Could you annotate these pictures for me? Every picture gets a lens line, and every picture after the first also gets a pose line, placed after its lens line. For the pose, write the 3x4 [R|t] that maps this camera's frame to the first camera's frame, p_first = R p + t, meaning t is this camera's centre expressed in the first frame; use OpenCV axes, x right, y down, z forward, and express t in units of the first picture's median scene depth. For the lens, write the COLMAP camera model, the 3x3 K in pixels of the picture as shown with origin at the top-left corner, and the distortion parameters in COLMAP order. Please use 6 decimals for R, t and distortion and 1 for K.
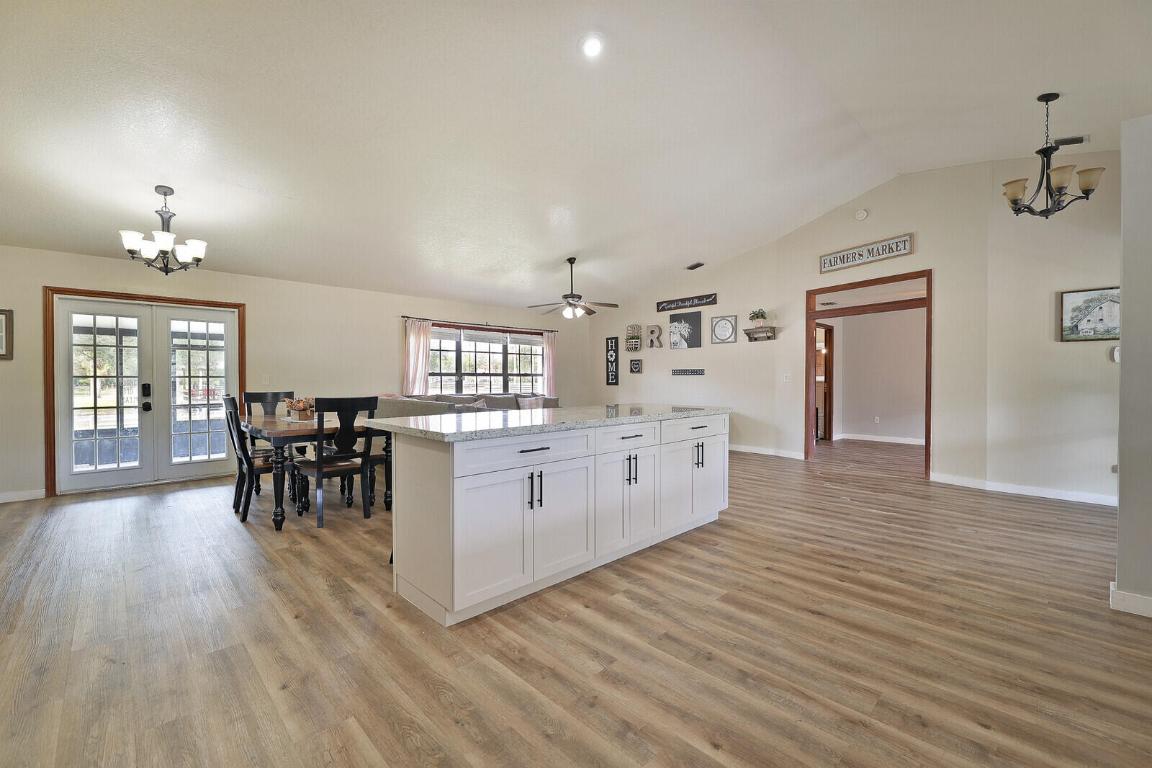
lens RADIAL K [[477.6, 0, 579.4], [0, 477.6, 383.9], [0, 0, 1]] dist [-0.000699, -0.002377]
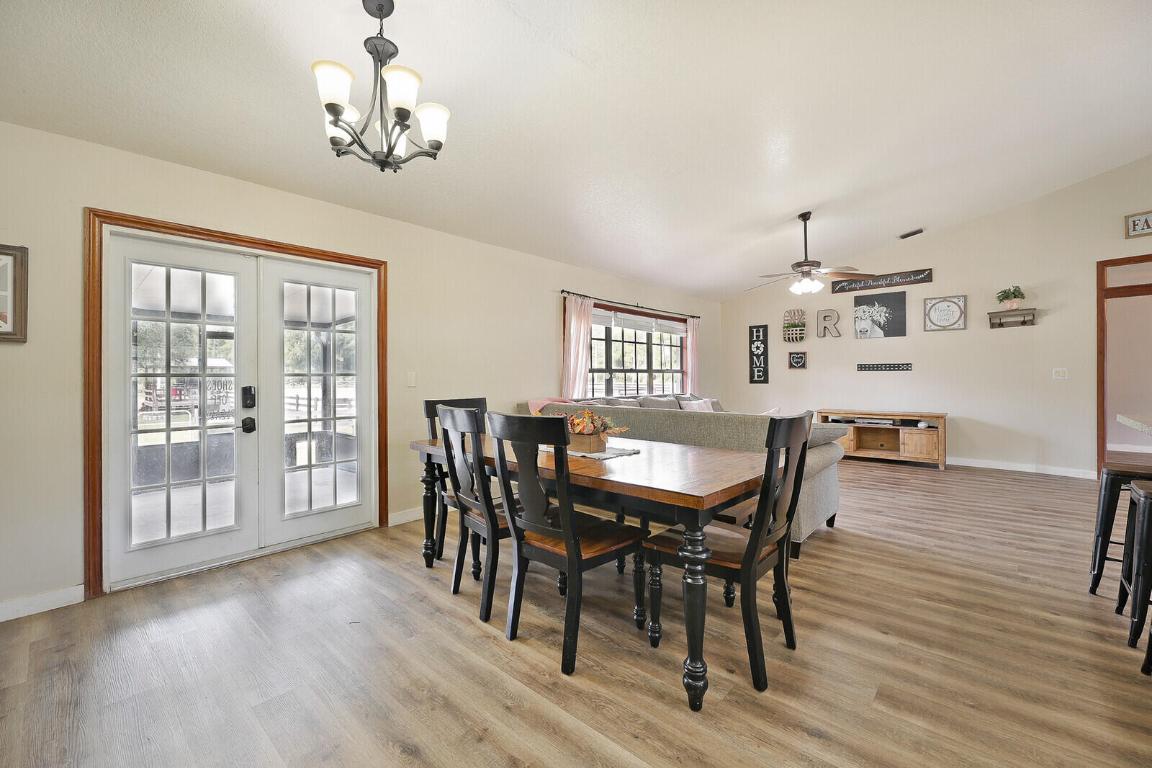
lens RADIAL K [[469.7, 0, 576.4], [0, 469.7, 376.1], [0, 0, 1]] dist [-0.004746, -0.000373]
pose [[0.997624, -0.003842, 0.068793, -0.537734], [0.004537, 0.999940, -0.009944, -0.006028], [-0.068751, 0.010233, 0.997581, 0.385001]]
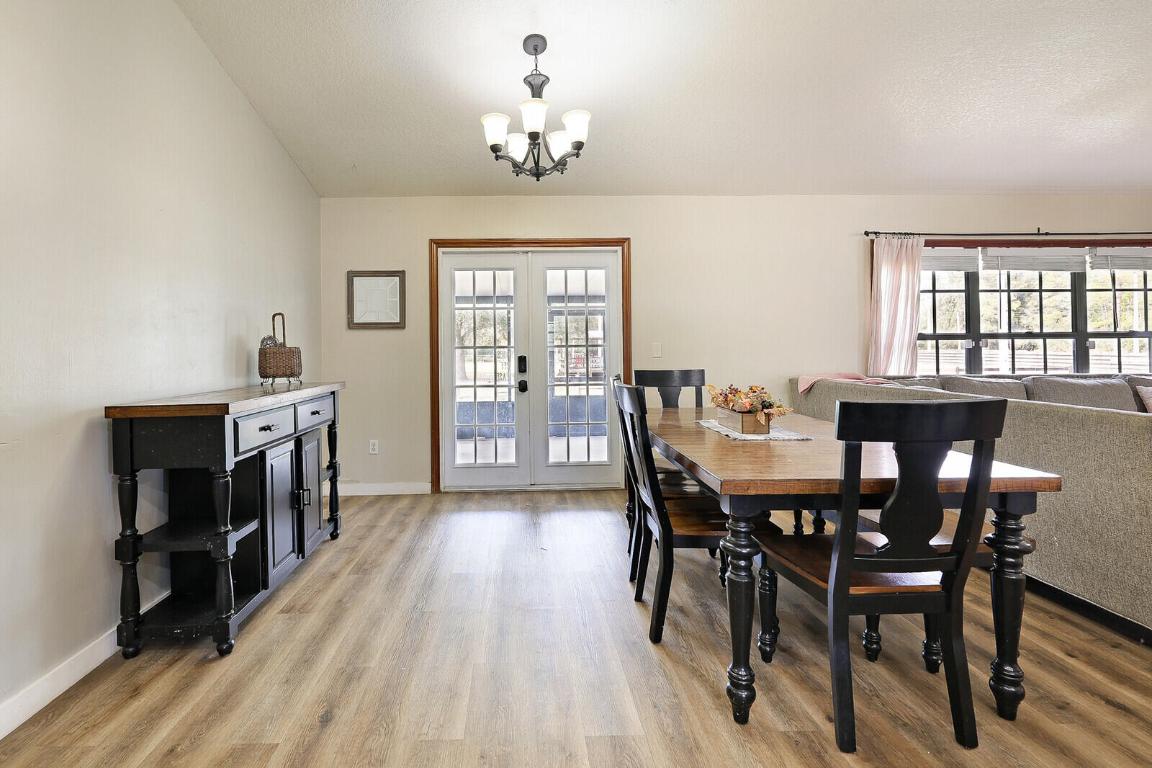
lens RADIAL K [[544.4, 0, 530.0], [0, 544.4, 345.6], [0, 0, 1]] dist [-0.001806, 0.000269]
pose [[0.733257, -0.010665, -0.679868, -0.308779], [0.003026, 0.999918, -0.012422, -0.006037], [0.679945, 0.007051, 0.733230, 0.370861]]
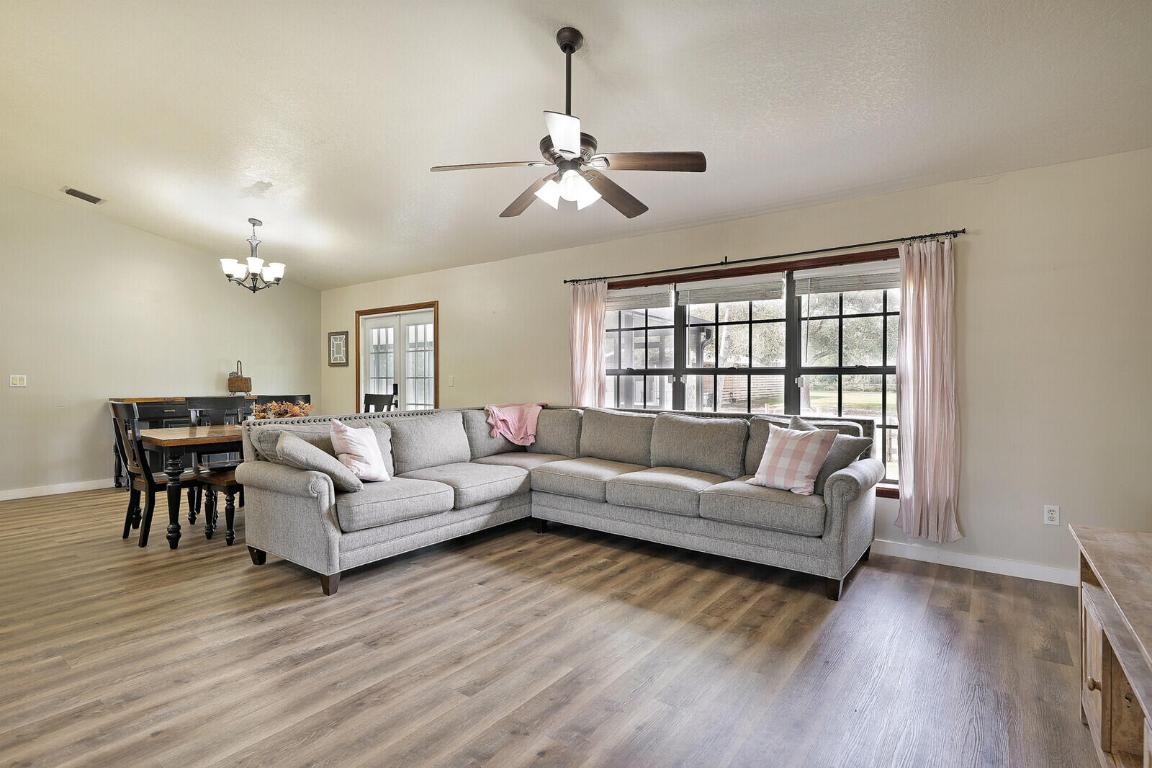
lens RADIAL K [[558.8, 0, 576.3], [0, 558.8, 380.7], [0, 0, 1]] dist [-0.005764, -0.001632]
pose [[0.168509, 0.004386, -0.985690, 0.484315], [-0.010523, 0.999941, 0.002650, -0.016061], [0.985644, 0.009926, 0.168546, 1.194215]]
